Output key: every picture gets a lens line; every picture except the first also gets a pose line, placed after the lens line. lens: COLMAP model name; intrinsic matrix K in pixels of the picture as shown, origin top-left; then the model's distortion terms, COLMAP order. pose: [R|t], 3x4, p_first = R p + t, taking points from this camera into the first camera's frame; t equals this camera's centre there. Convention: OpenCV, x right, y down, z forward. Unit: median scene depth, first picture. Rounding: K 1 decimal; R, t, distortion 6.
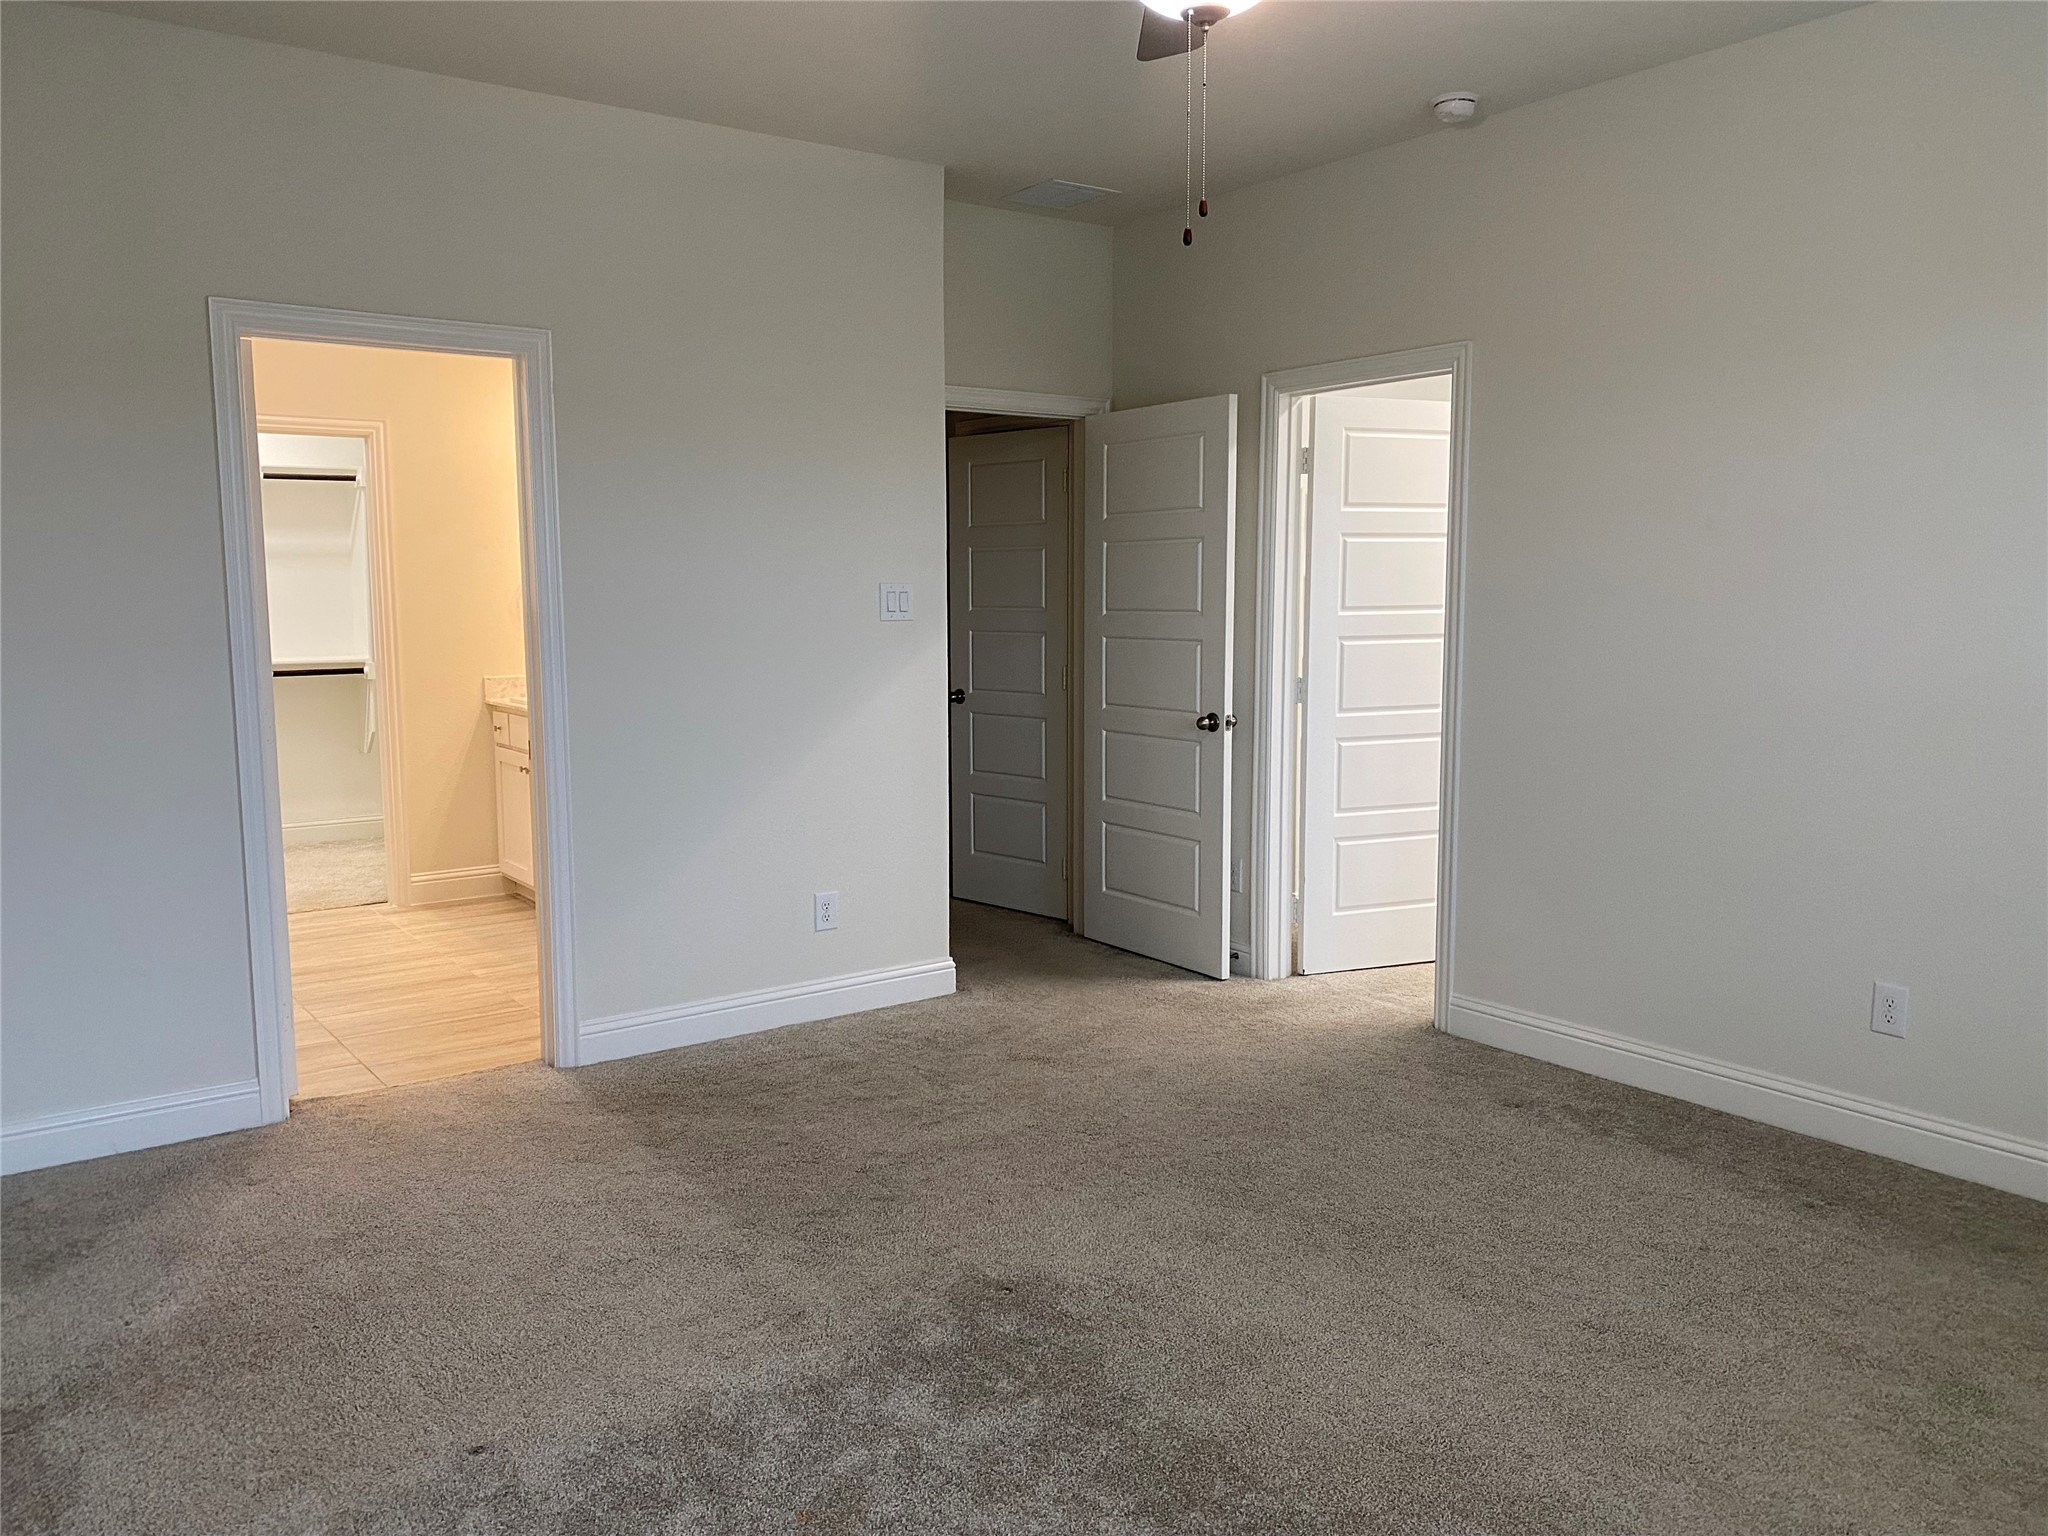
lens RADIAL K [[1552.3, 0, 1007.2], [0, 1552.3, 754.9], [0, 0, 1]] dist [0.037021, -0.055376]
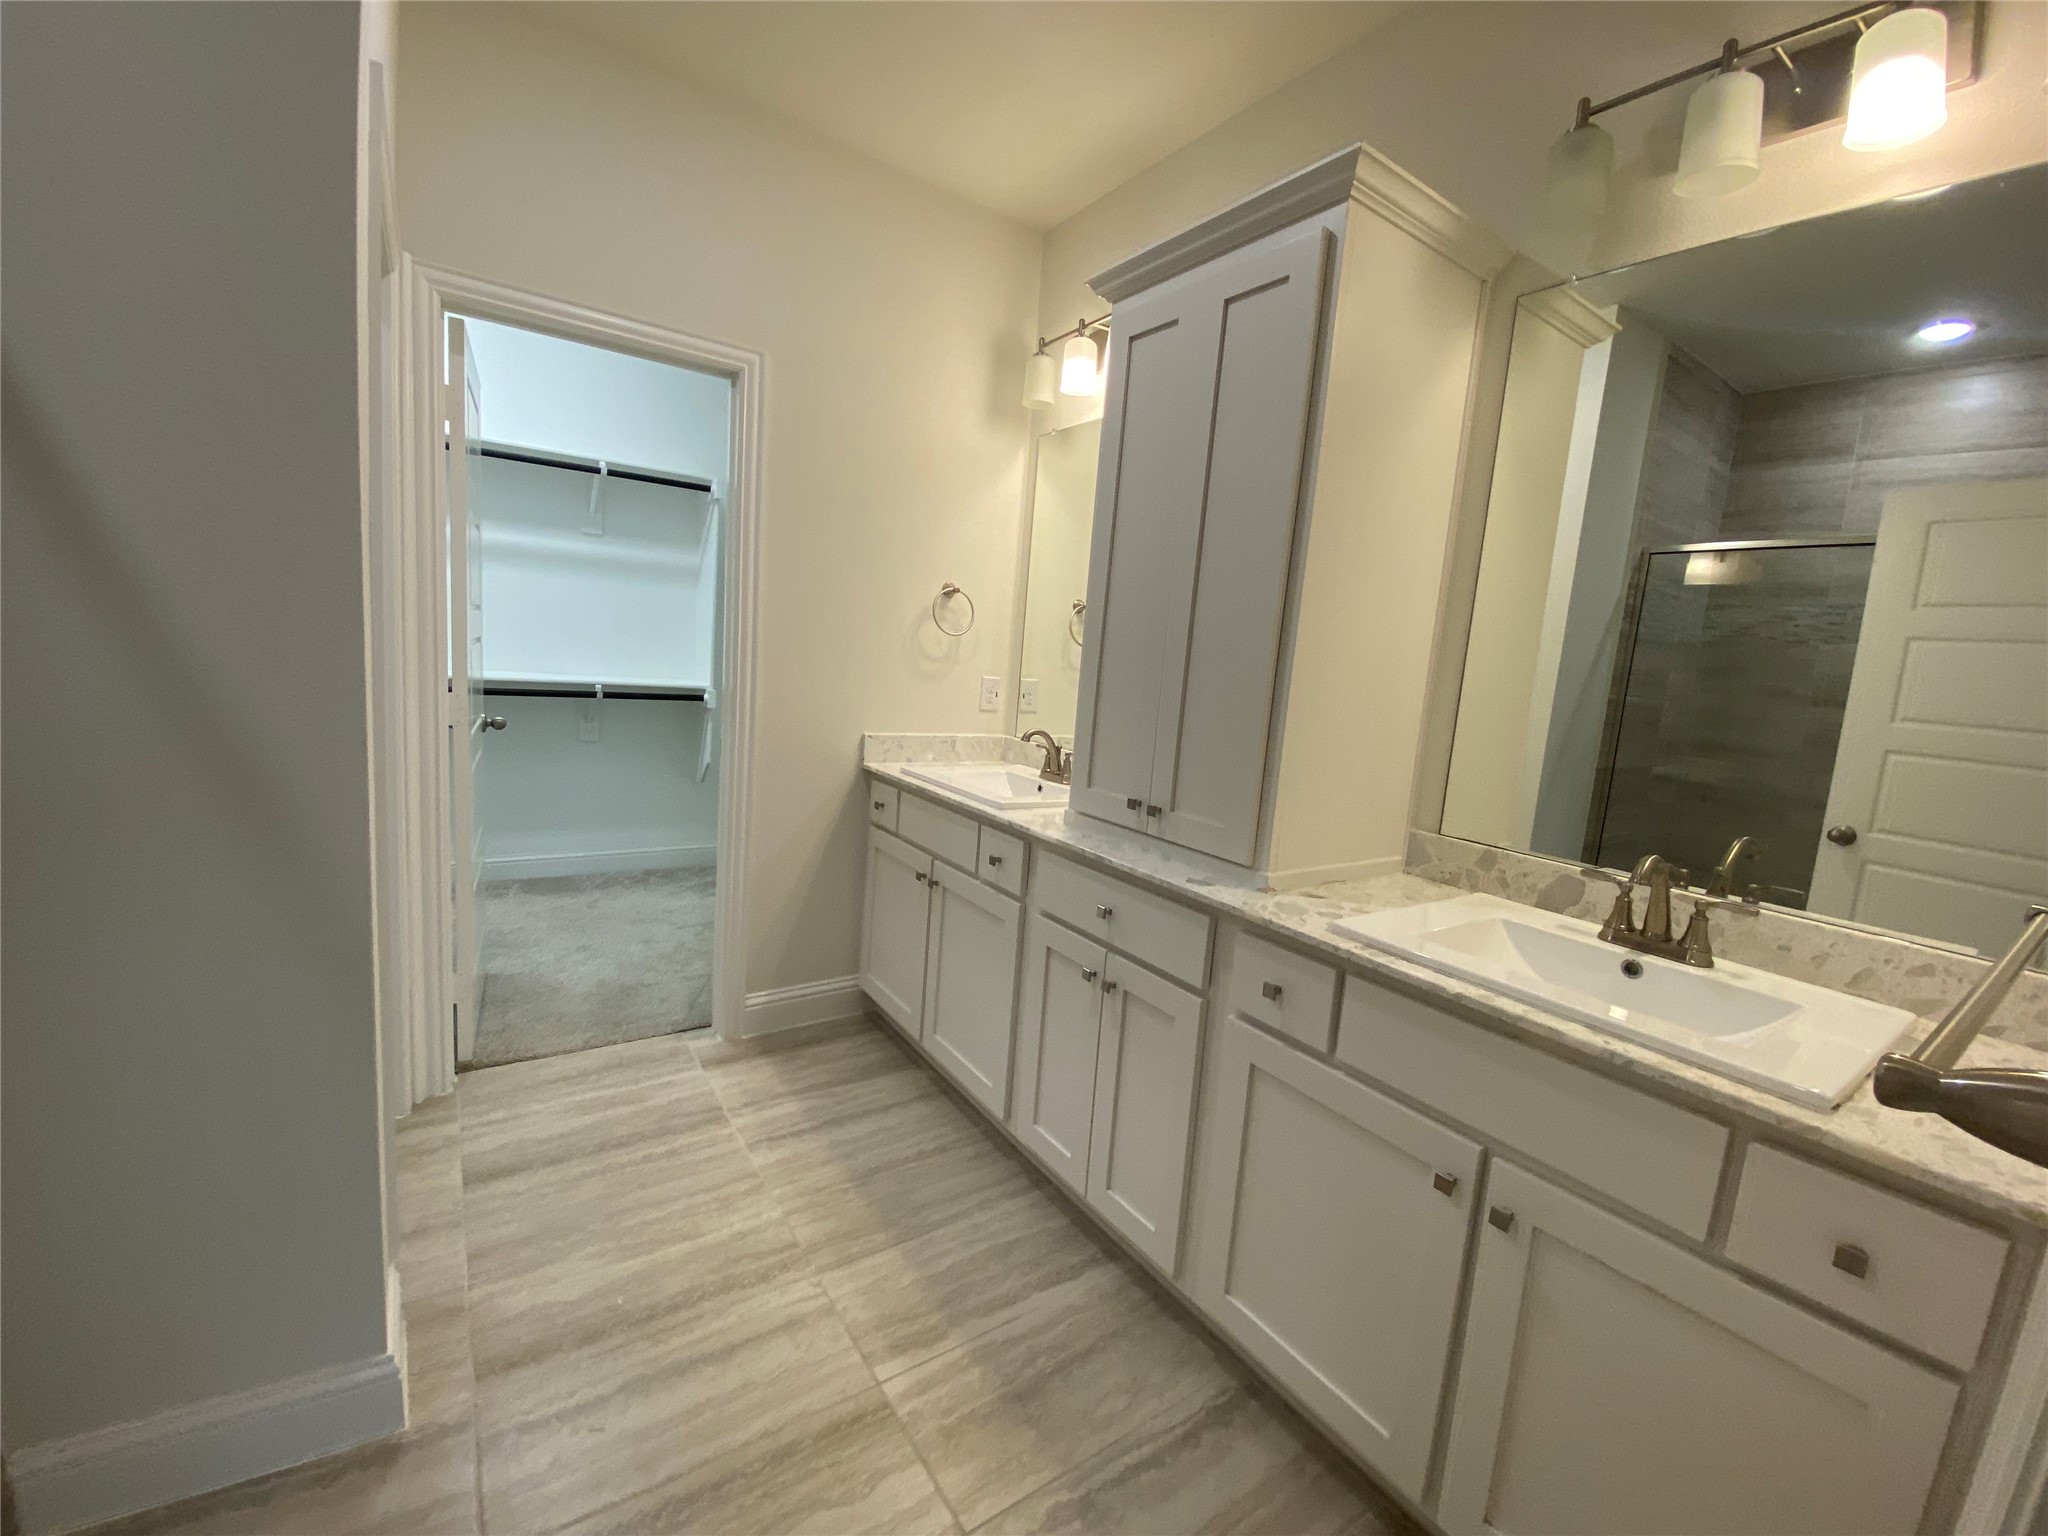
lens RADIAL K [[823.5, 0, 1028.0], [0, 823.5, 756.5], [0, 0, 1]] dist [0.012630, -0.013476]
pose [[0.996304, 0.085716, -0.005653, -0.301333], [-0.085619, 0.996207, 0.015499, -0.061034], [0.006960, -0.014958, 0.999864, 0.720474]]
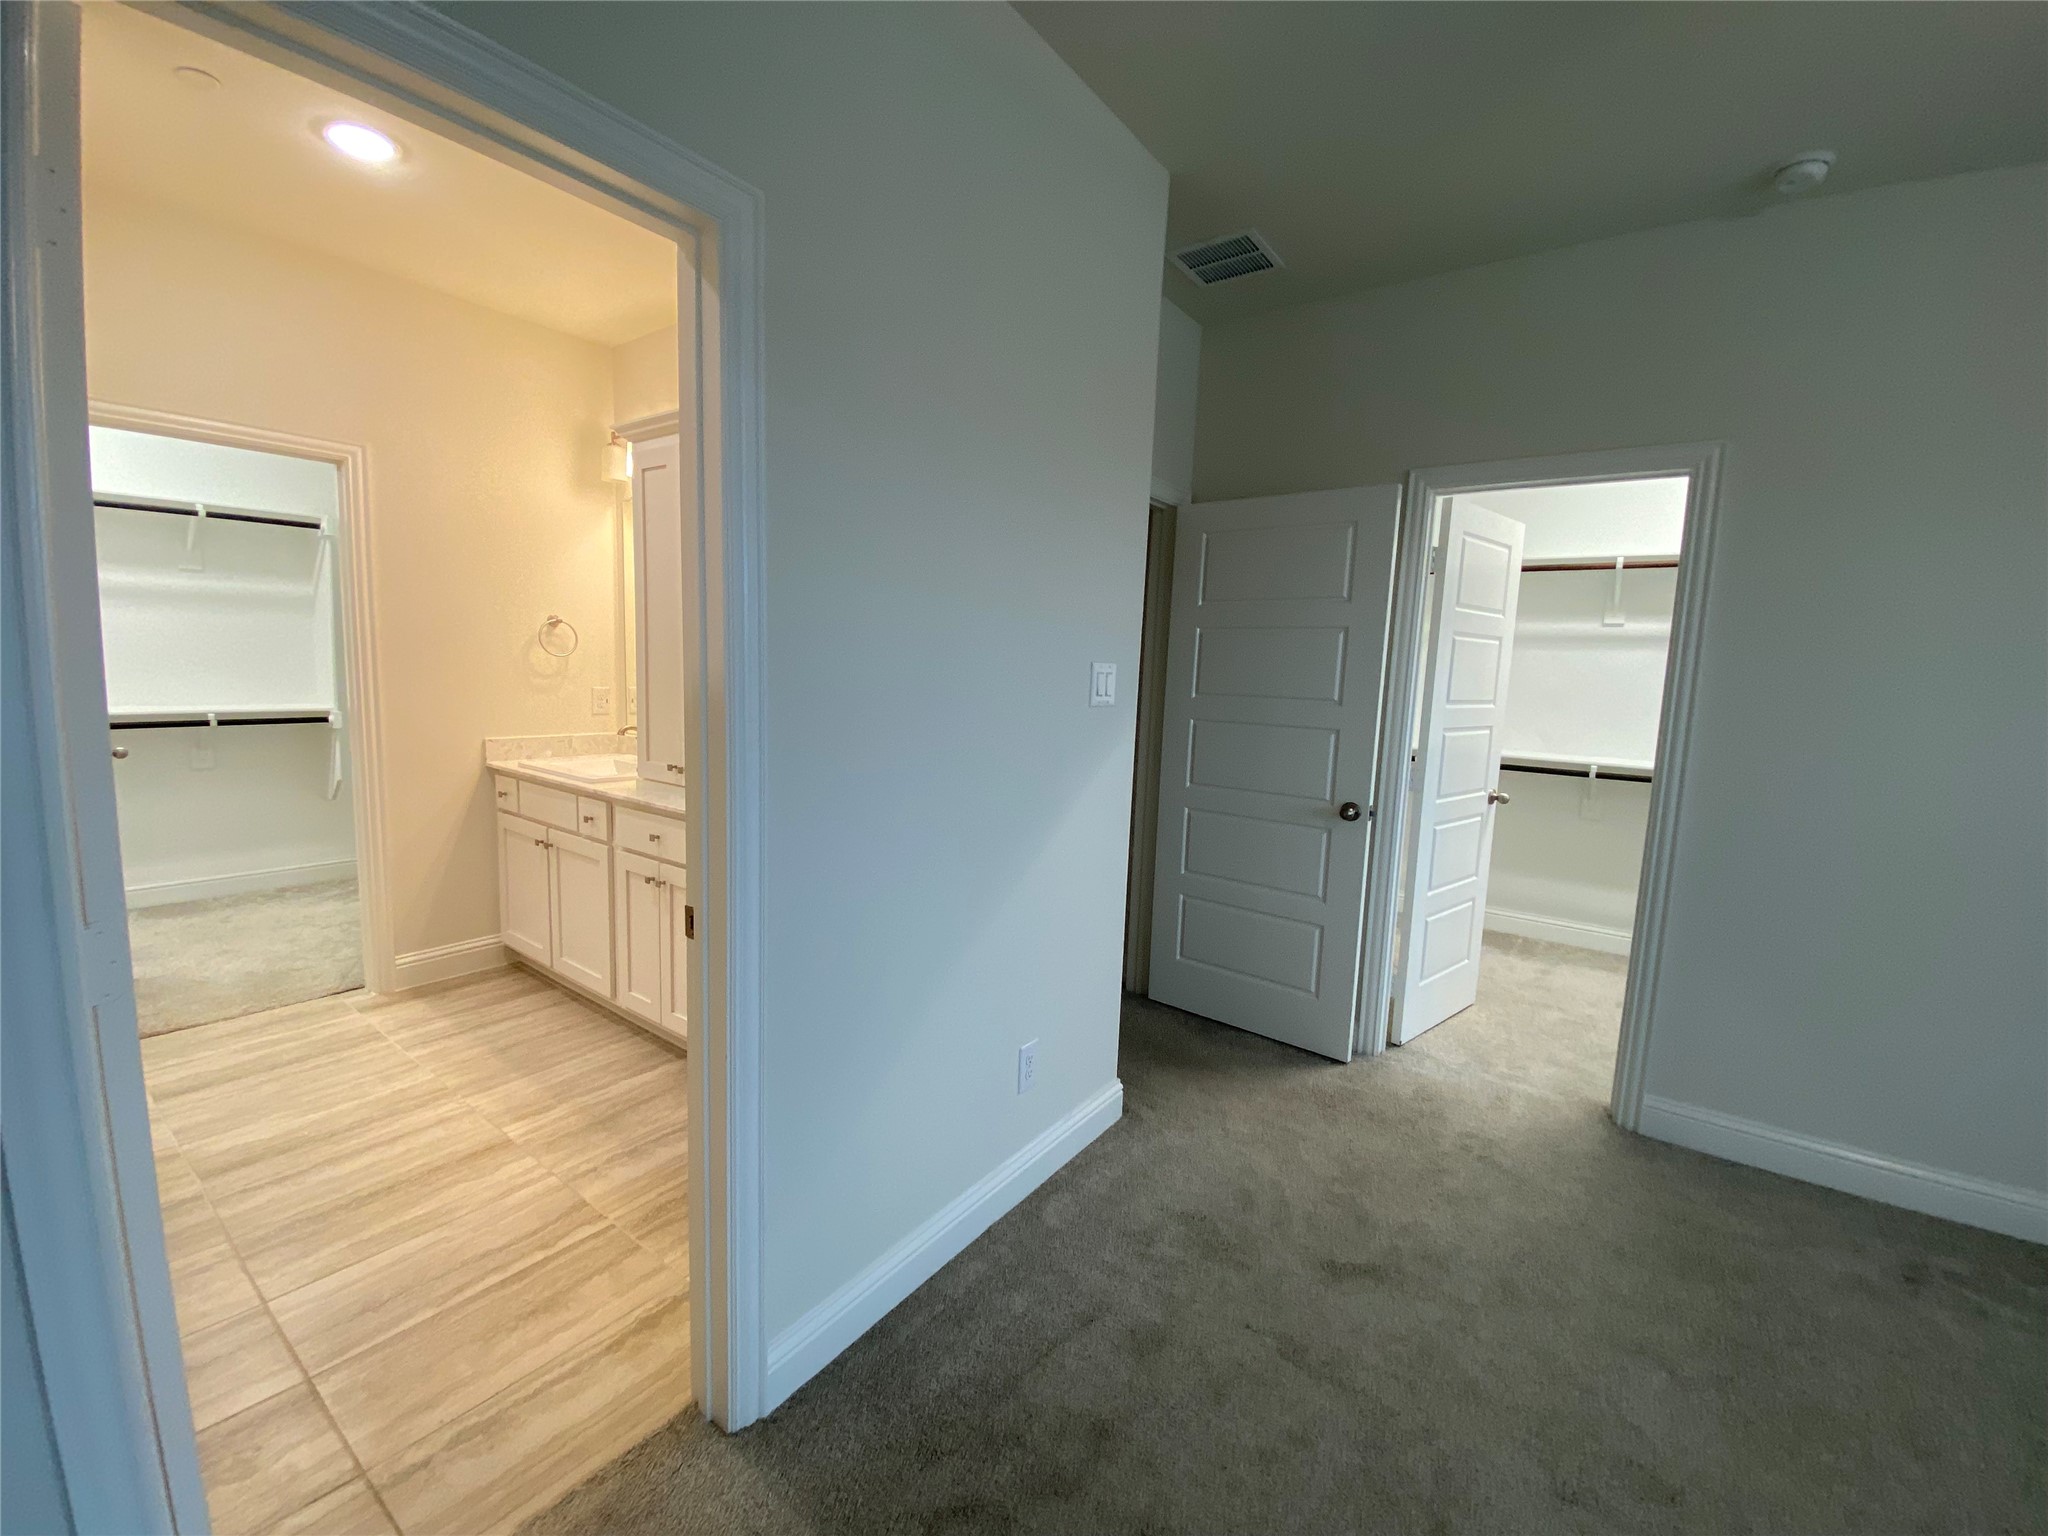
lens RADIAL K [[823.5, 0, 1008.3], [0, 823.5, 756.7], [0, 0, 1]] dist [0.012630, -0.013476]
pose [[0.953027, 0.005749, 0.302831, -0.220124], [-0.009095, 0.999912, 0.009639, -0.055047], [-0.302749, -0.011940, 0.952996, 0.509641]]
